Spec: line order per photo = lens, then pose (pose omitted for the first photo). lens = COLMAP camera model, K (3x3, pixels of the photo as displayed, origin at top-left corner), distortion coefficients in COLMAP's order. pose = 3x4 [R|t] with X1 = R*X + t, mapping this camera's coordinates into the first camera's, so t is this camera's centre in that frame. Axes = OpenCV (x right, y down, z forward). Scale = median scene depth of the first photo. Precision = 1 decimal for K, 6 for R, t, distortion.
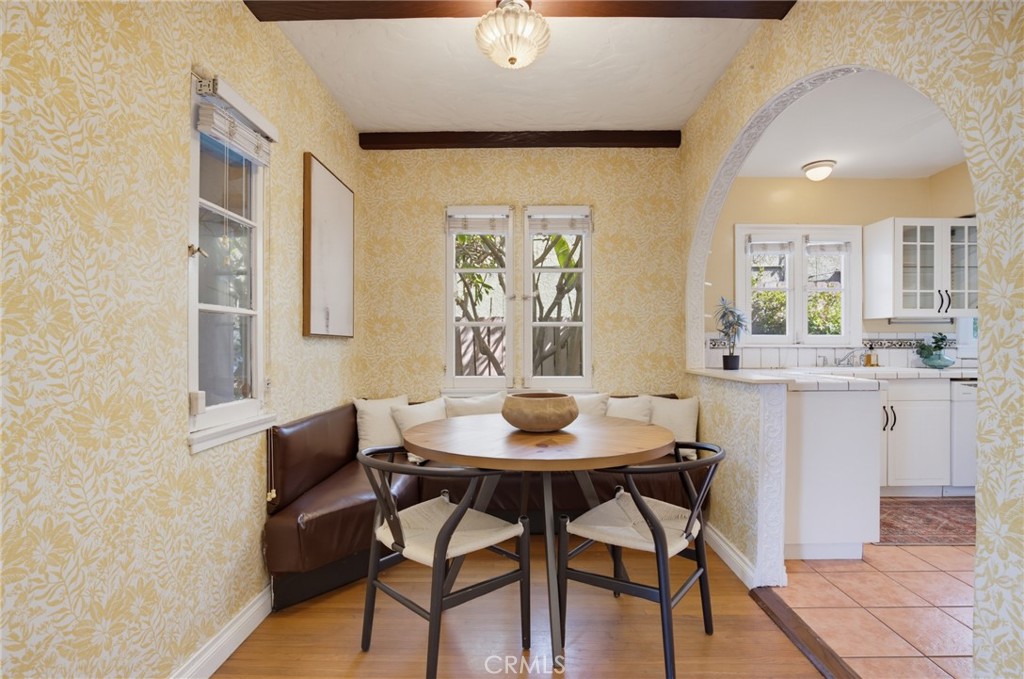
lens RADIAL K [[467.6, 0, 516.3], [0, 467.6, 346.4], [0, 0, 1]] dist [-0.034533, 0.004927]
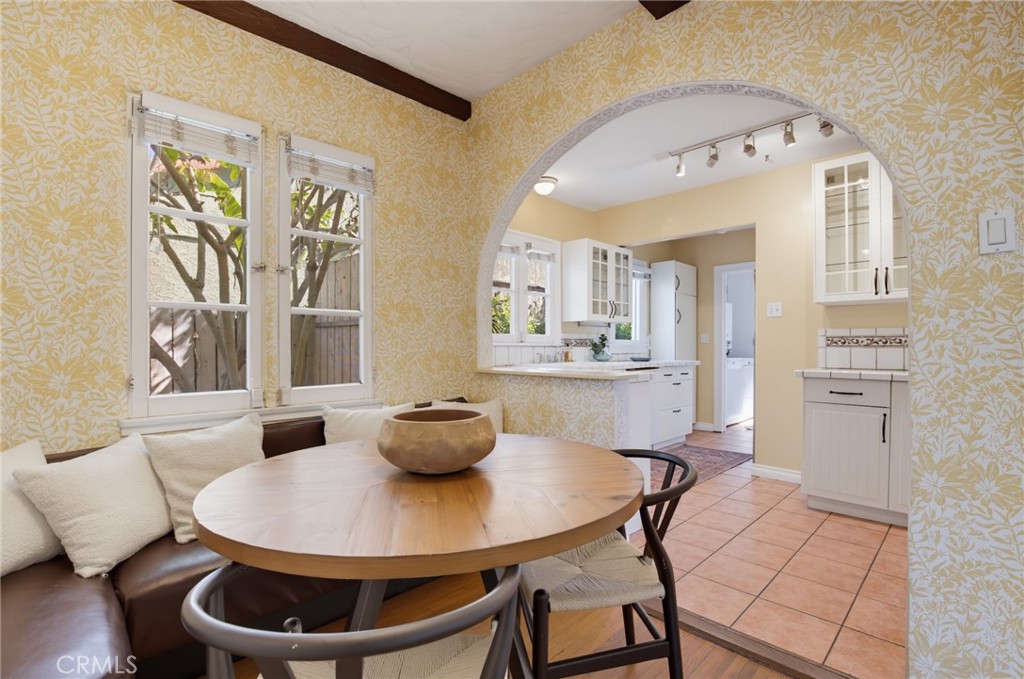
lens RADIAL K [[467.6, 0, 516.3], [0, 467.6, 346.4], [0, 0, 1]] dist [-0.034533, 0.004927]
pose [[0.701853, -0.001386, 0.712320, -0.189510], [0.003070, 0.999995, -0.001079, 0.005549], [-0.712315, 0.002944, 0.701854, 0.263074]]
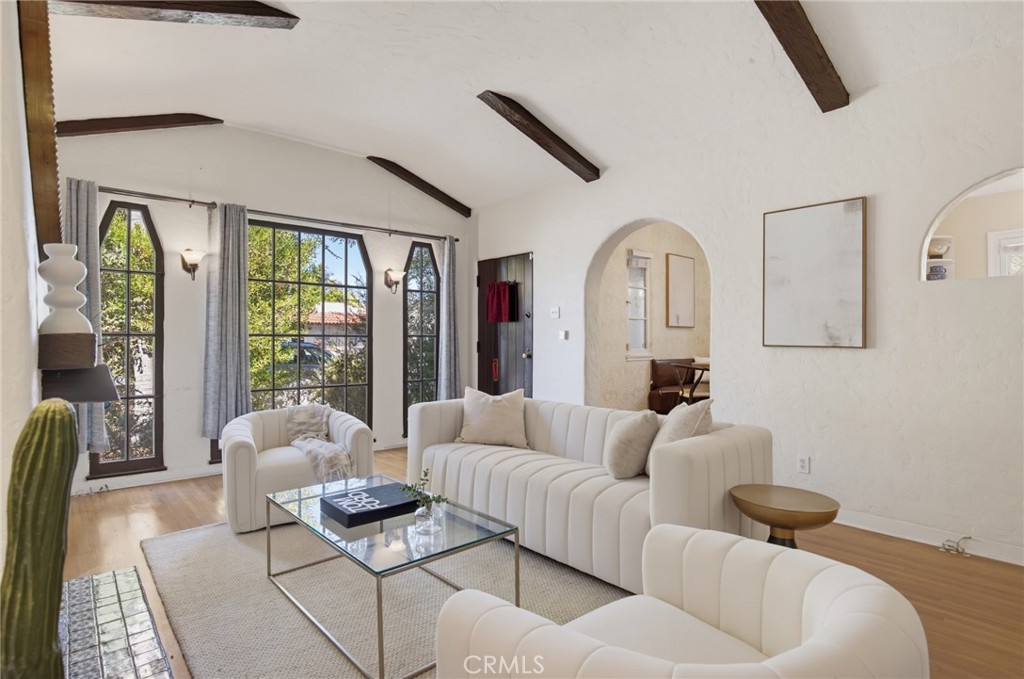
lens RADIAL K [[514.2, 0, 513.7], [0, 514.2, 354.1], [0, 0, 1]] dist [-0.025495, -0.000079]
pose [[0.665599, 0.010003, -0.746243, 0.985151], [-0.000625, 0.999917, 0.012846, 0.083675], [0.746310, -0.008084, 0.665550, -1.353585]]
